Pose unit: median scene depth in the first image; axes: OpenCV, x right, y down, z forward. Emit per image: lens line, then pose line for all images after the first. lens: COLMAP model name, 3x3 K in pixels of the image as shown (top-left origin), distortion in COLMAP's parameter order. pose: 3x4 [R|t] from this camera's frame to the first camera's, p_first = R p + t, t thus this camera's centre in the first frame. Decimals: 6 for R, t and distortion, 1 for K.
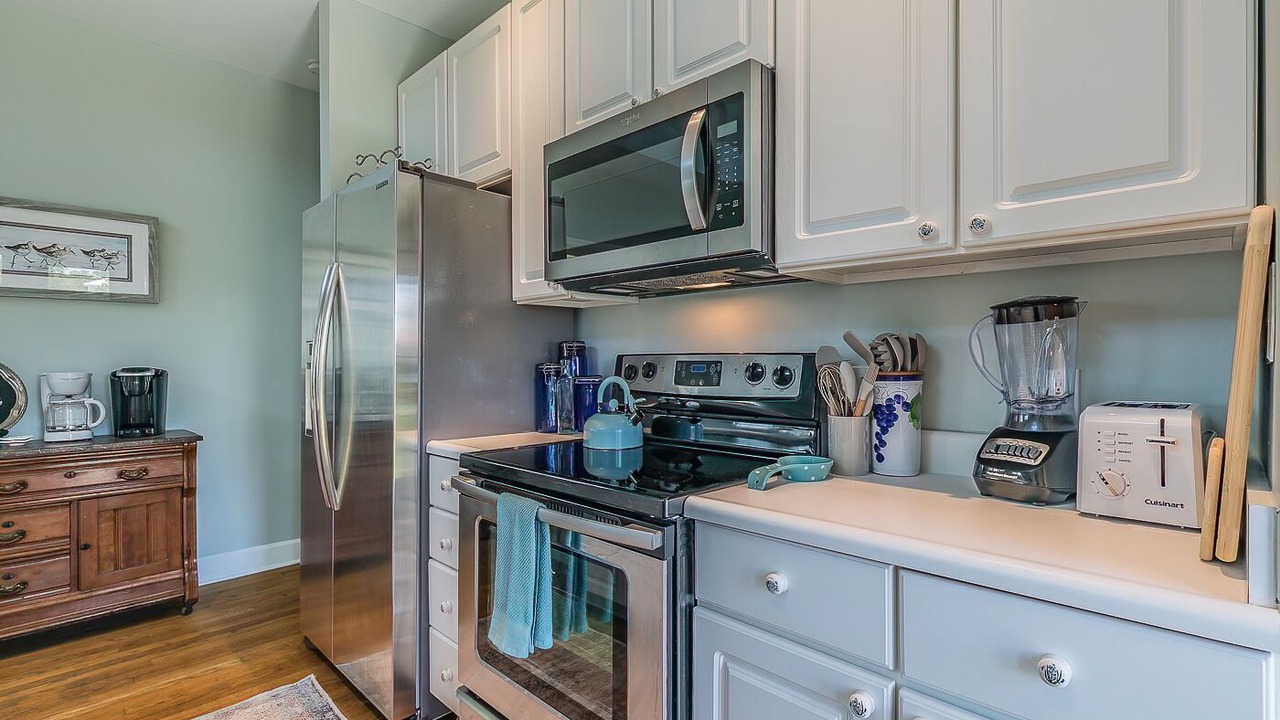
lens RADIAL K [[579.9, 0, 661.1], [0, 579.9, 361.7], [0, 0, 1]] dist [0.000943, -0.000807]
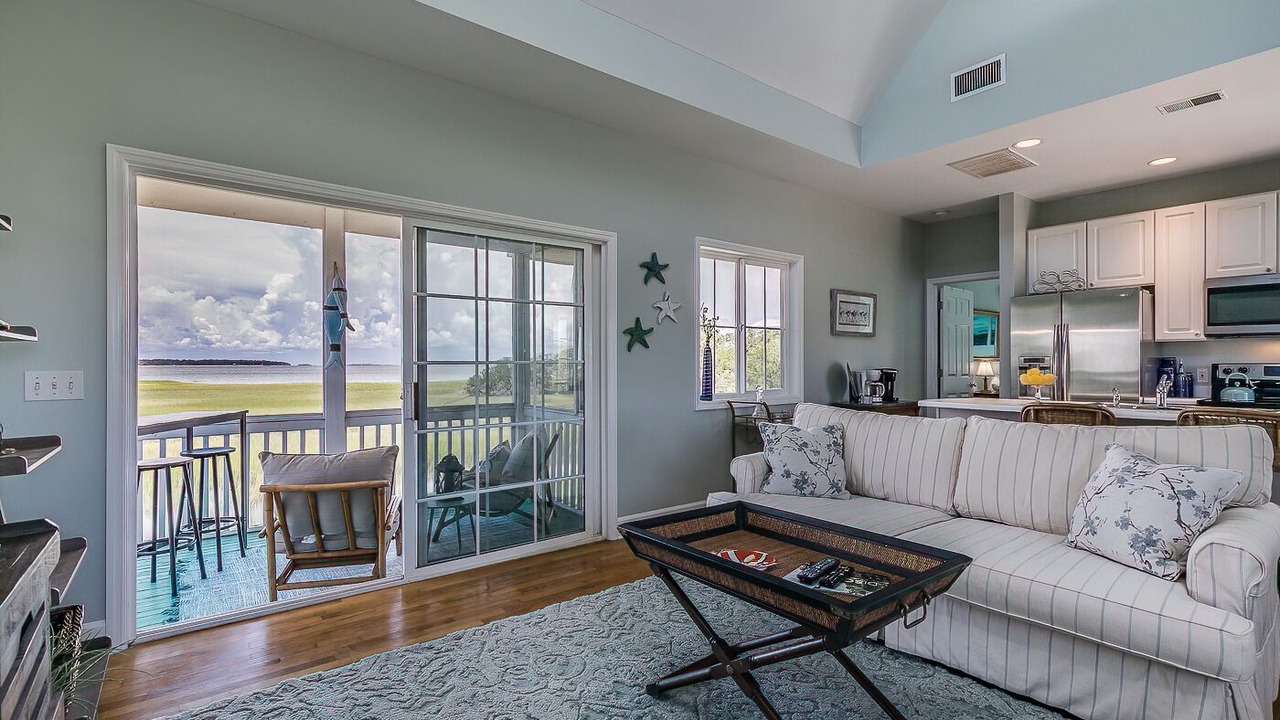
lens RADIAL K [[579.9, 0, 661.1], [0, 579.9, 361.7], [0, 0, 1]] dist [0.000943, -0.000807]
pose [[0.989457, 0.003542, -0.144782, -2.282123], [-0.005170, 0.999928, -0.010866, 0.020037], [0.144733, 0.011499, 0.989404, -1.915189]]
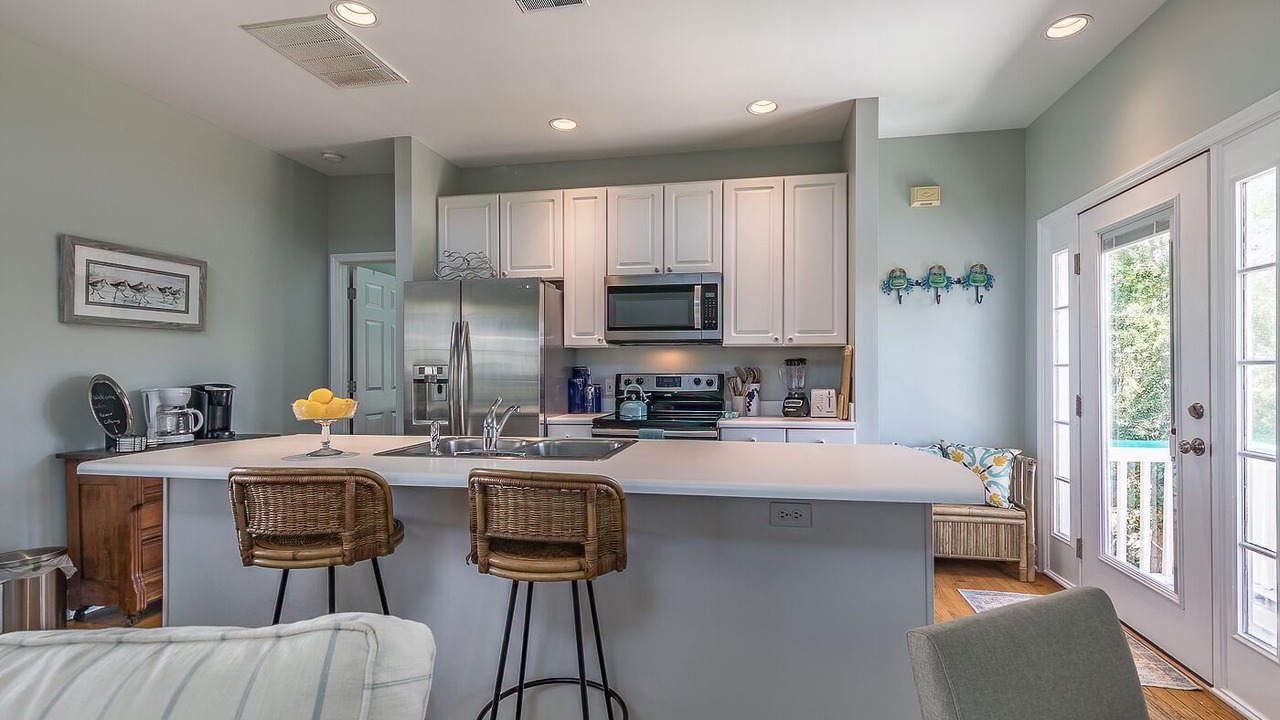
lens RADIAL K [[570.1, 0, 652.4], [0, 570.1, 369.2], [0, 0, 1]] dist [0.007667, 0.000171]
pose [[0.841679, 0.000965, 0.539977, -1.259942], [0.002963, 0.999975, -0.006405, -0.017829], [-0.539970, 0.006991, 0.841655, -0.917178]]
